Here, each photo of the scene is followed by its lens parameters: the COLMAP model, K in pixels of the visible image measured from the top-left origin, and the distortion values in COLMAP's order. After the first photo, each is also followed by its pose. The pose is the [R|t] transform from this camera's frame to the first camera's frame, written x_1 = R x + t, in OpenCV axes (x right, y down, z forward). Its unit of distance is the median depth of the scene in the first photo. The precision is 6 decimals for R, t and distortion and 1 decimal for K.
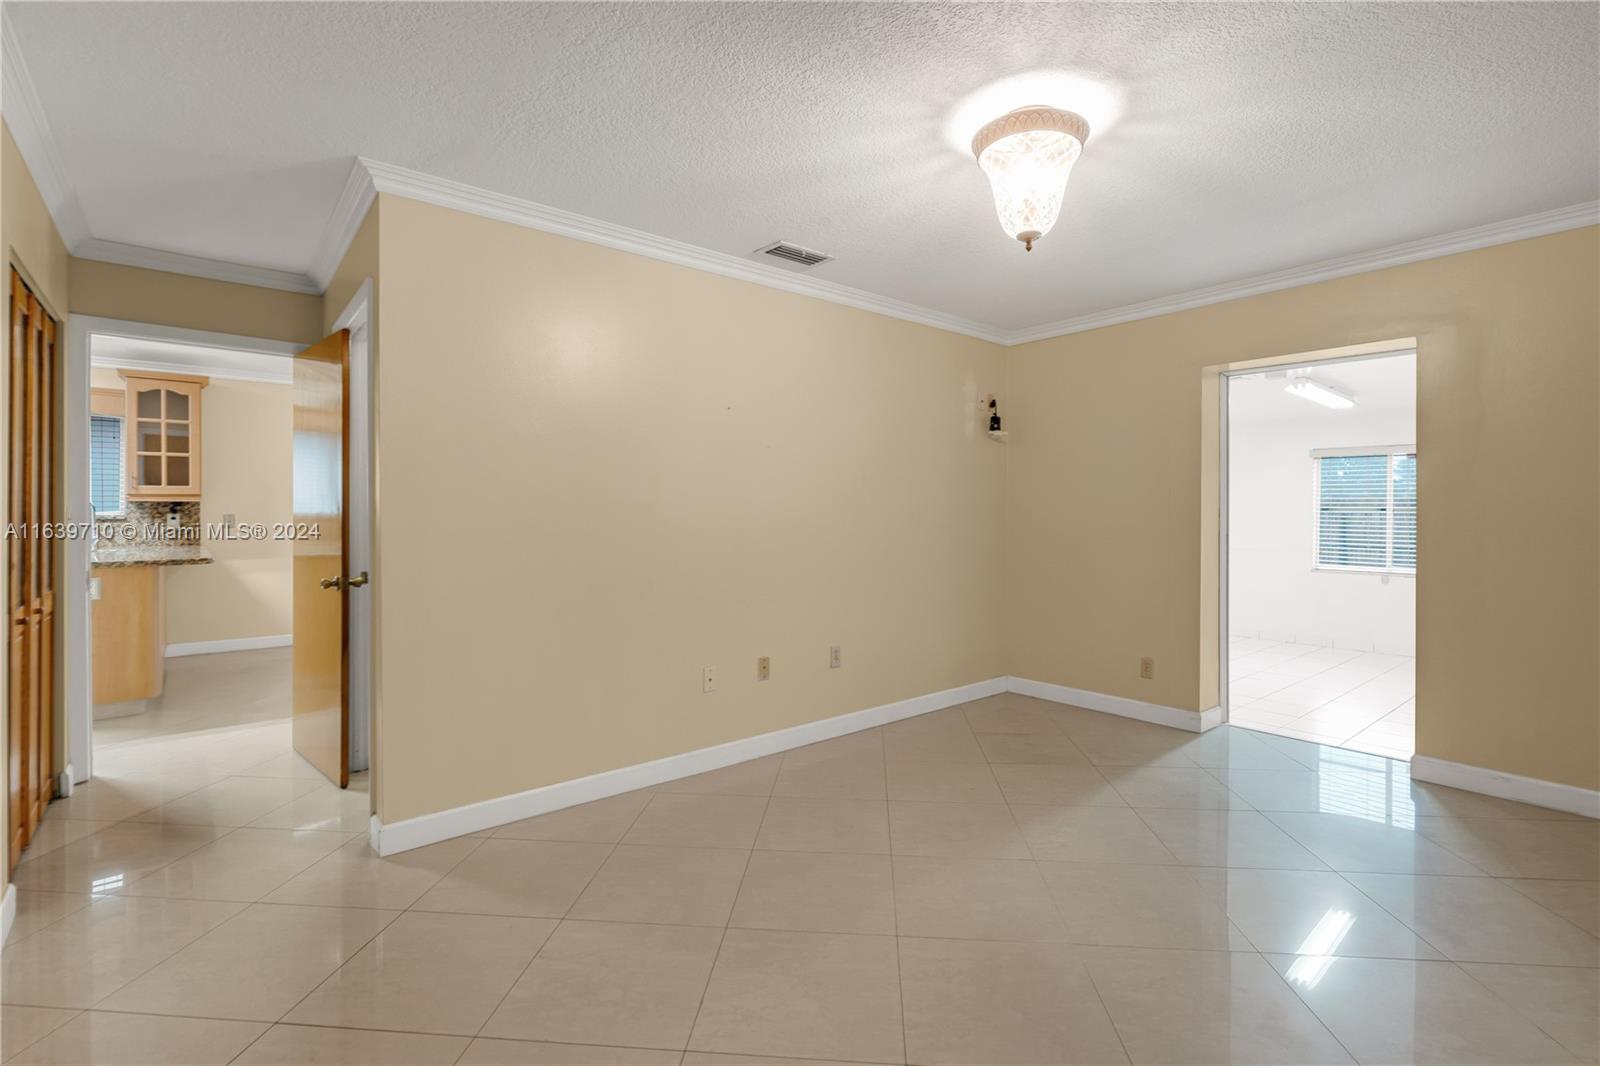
lens RADIAL K [[728.4, 0, 801.6], [0, 728.4, 519.2], [0, 0, 1]] dist [-0.005935, -0.000985]
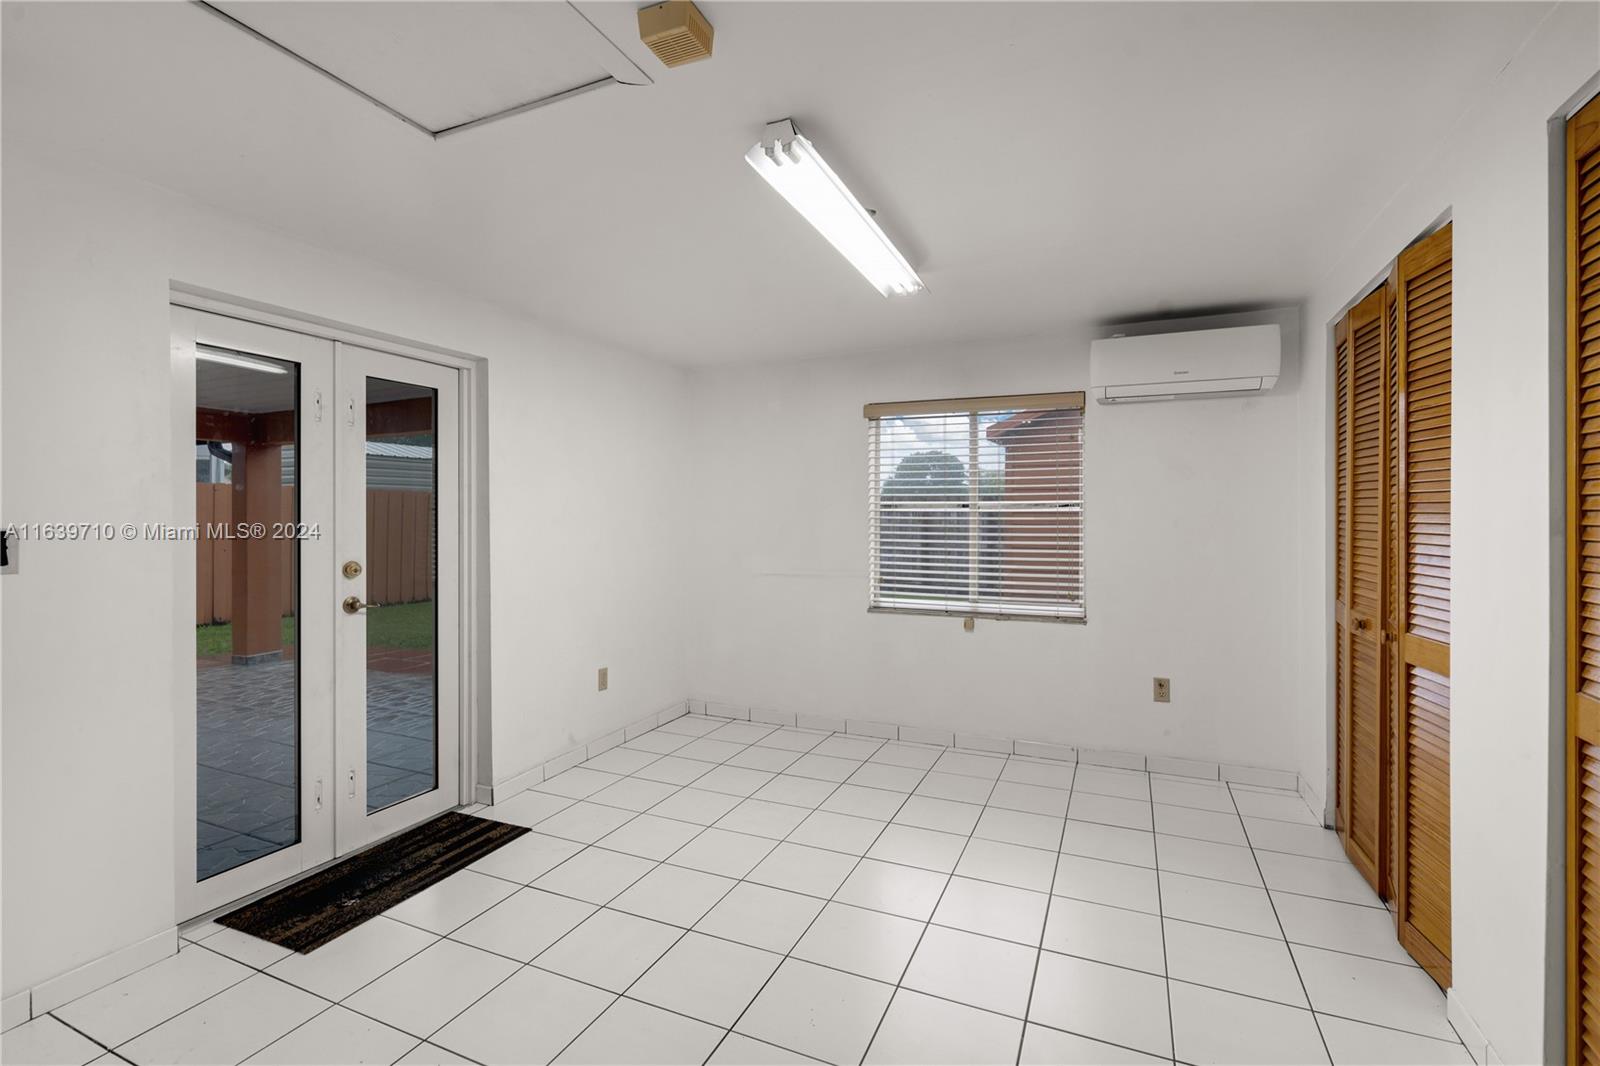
lens RADIAL K [[728.4, 0, 801.6], [0, 728.4, 519.2], [0, 0, 1]] dist [-0.005935, -0.000985]
pose [[0.894661, -0.000382, 0.446745, 0.392568], [0.002293, 0.999990, -0.003738, -0.004514], [-0.446740, 0.004369, 0.894653, 0.498148]]
